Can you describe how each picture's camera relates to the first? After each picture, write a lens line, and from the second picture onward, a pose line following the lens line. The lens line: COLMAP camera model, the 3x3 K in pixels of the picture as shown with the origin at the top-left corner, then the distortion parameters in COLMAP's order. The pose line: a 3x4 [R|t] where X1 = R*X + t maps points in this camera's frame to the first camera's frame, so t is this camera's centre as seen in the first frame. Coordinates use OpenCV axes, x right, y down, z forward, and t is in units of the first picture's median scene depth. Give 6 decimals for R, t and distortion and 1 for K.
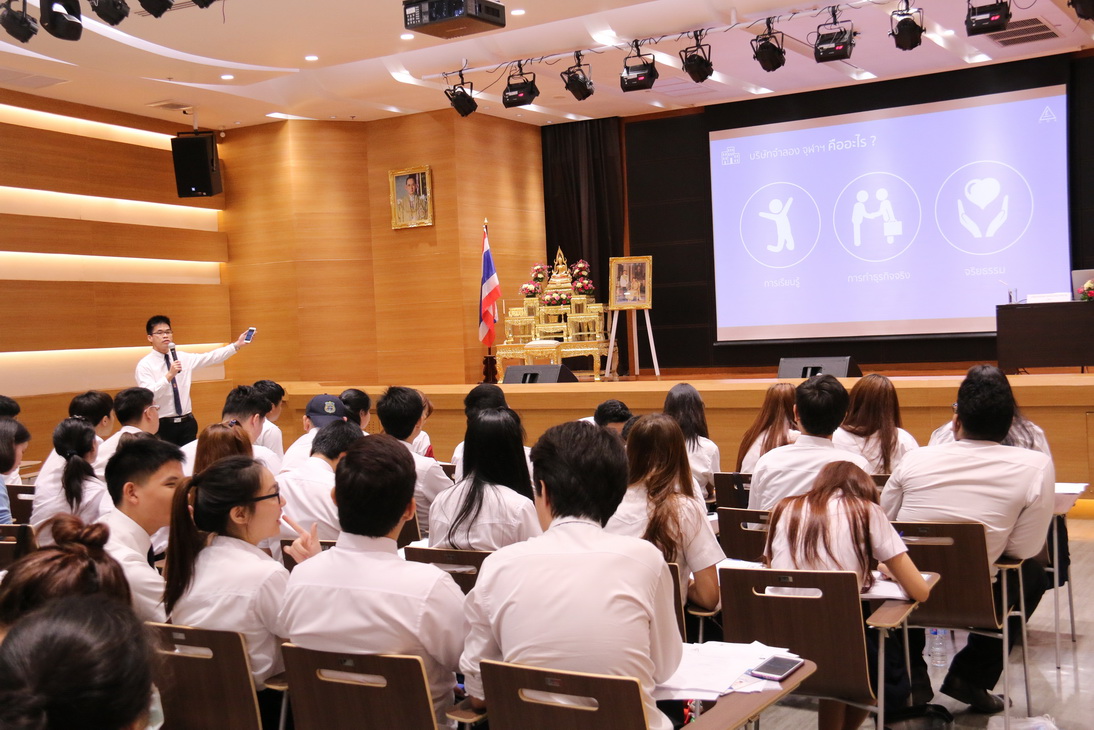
lens RADIAL K [[1290.4, 0, 544.8], [0, 1290.4, 364.0], [0, 0, 1]] dist [-0.021022, 0.357836]
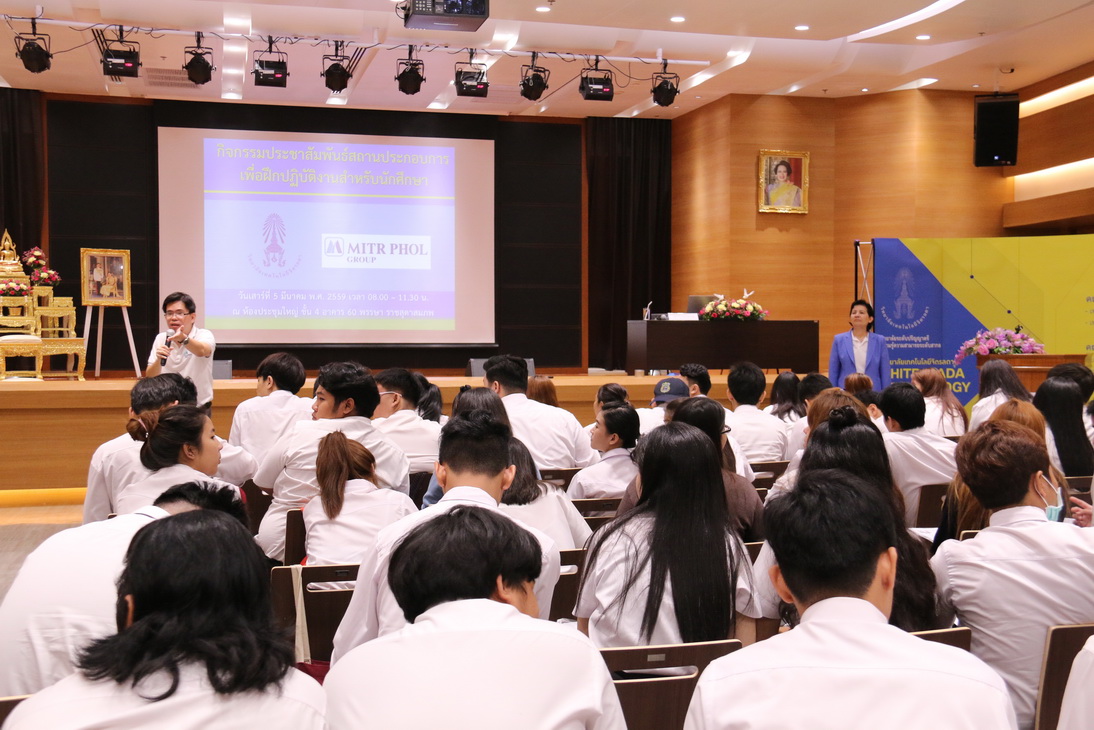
lens RADIAL K [[1290.4, 0, 544.8], [0, 1290.4, 364.0], [0, 0, 1]] dist [-0.021022, 0.357836]
pose [[0.689177, 0.021959, 0.724260, -0.380023], [-0.011446, 0.999746, -0.019420, 0.013837], [-0.724503, 0.005094, 0.689253, 0.125119]]
